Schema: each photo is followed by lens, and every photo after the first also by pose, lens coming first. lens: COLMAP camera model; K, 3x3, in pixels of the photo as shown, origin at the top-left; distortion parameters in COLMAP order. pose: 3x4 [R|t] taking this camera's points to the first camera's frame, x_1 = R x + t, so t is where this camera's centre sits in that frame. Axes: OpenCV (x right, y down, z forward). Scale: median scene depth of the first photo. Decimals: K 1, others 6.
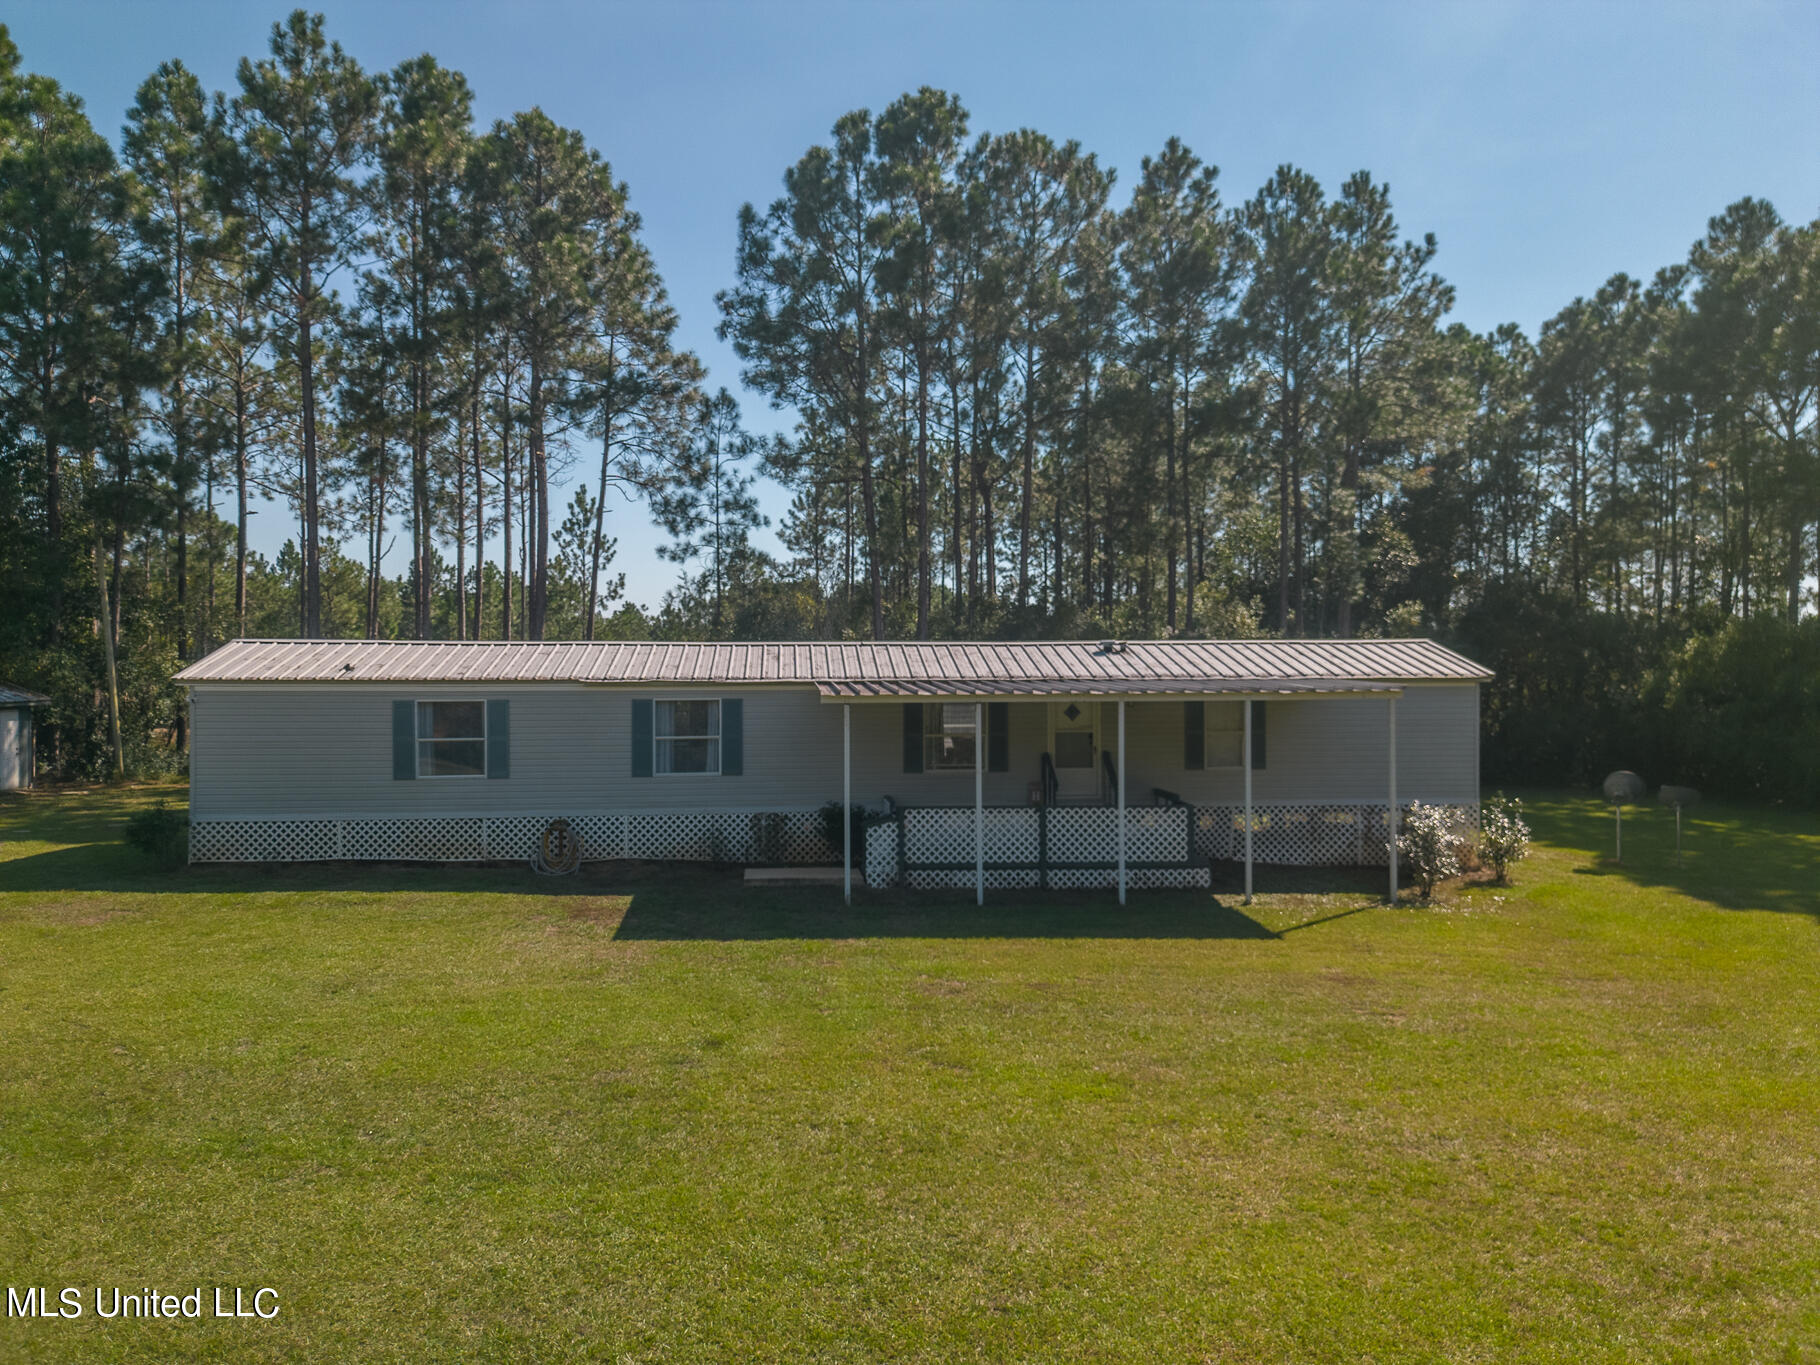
lens RADIAL K [[1267.8, 0, 910.0], [0, 1267.8, 682.5], [0, 0, 1]] dist [0.045768, -0.049513]
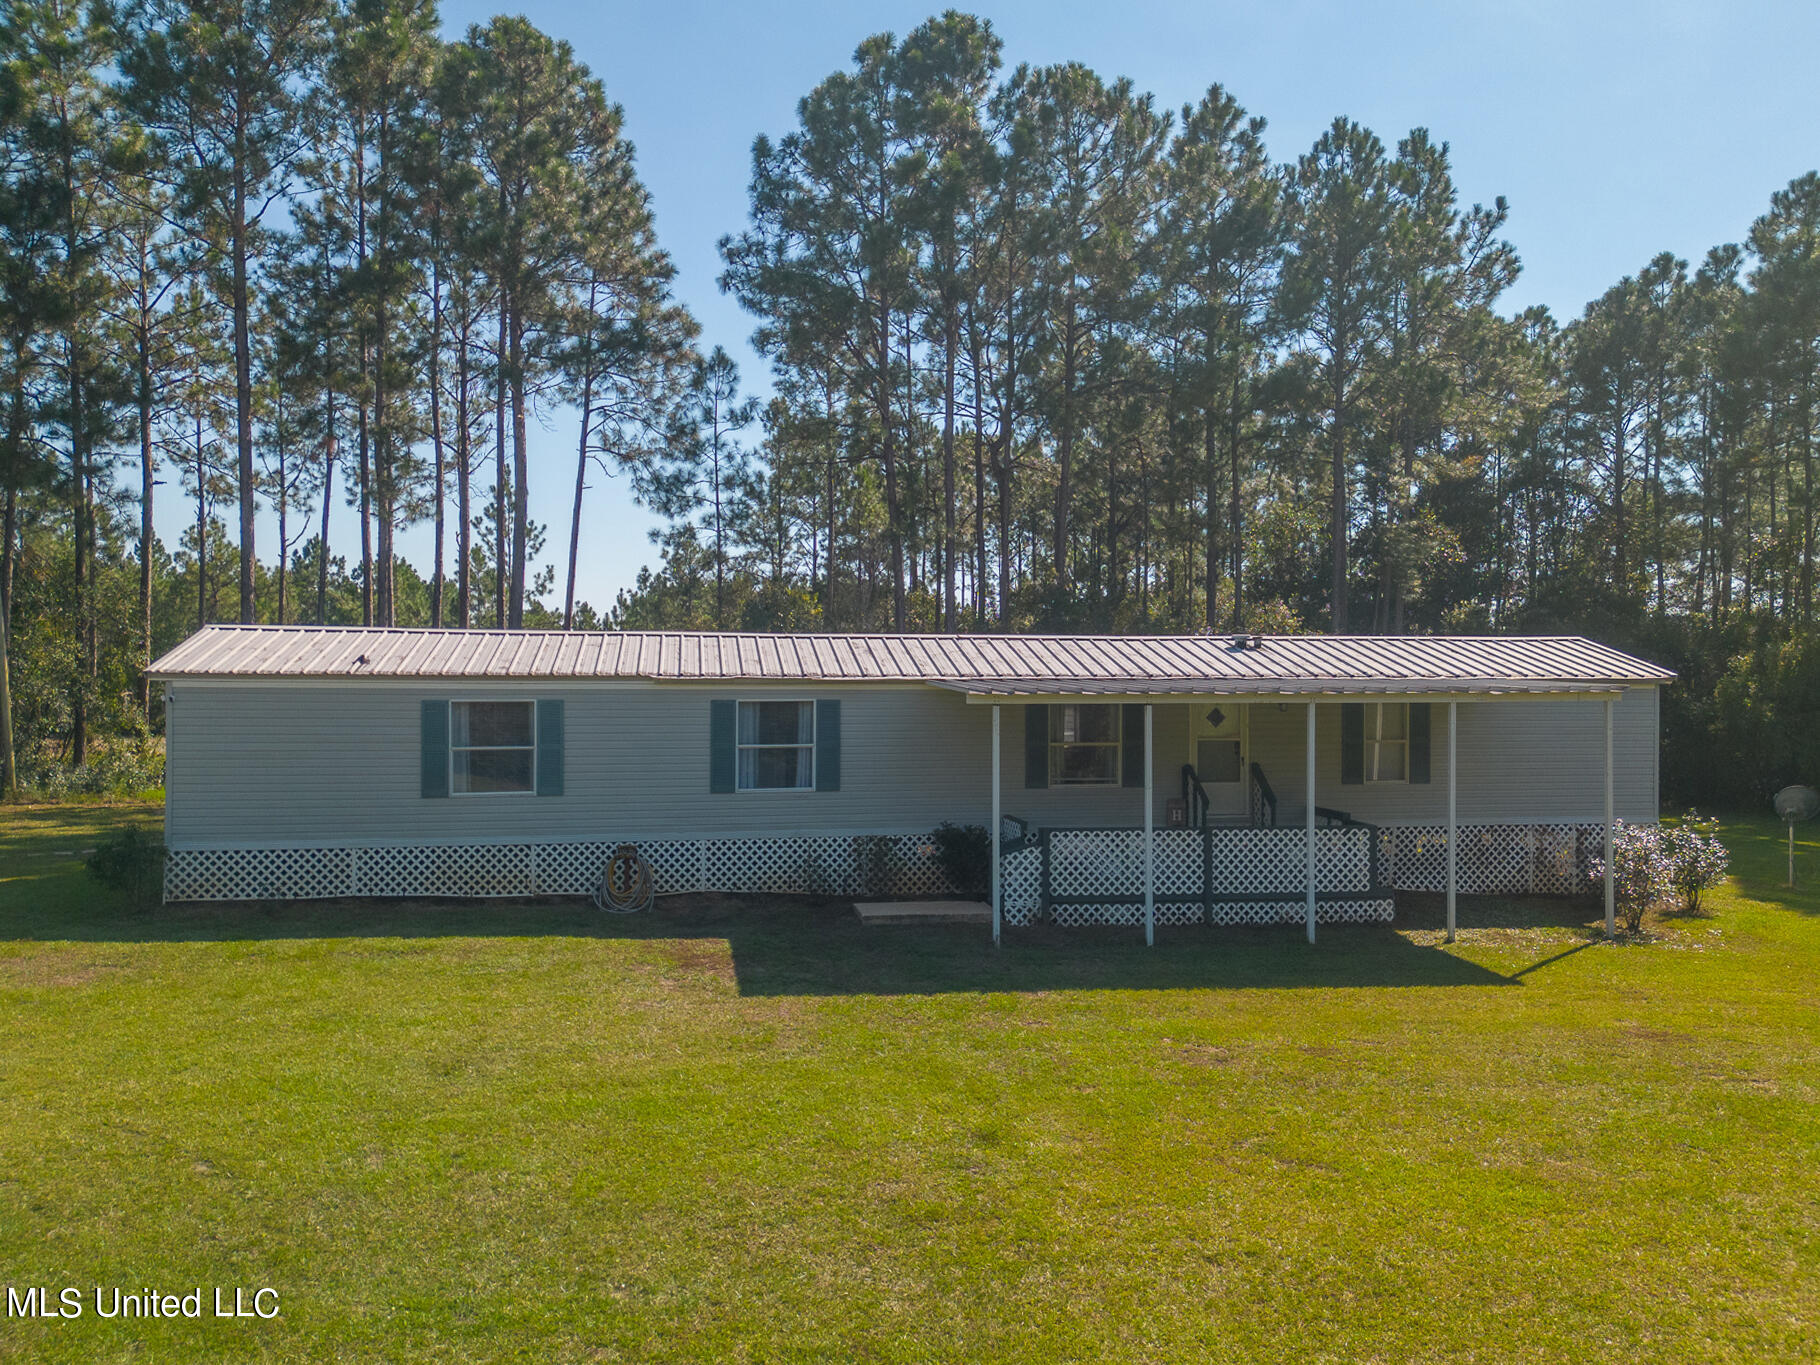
lens RADIAL K [[1356.0, 0, 912.6], [0, 1356.0, 689.0], [0, 0, 1]] dist [0.051772, -0.050218]
pose [[0.997017, 0.004067, 0.077071, -0.099382], [-0.003844, 0.999988, -0.003049, 0.005289], [-0.077083, 0.002743, 0.997021, 0.067518]]
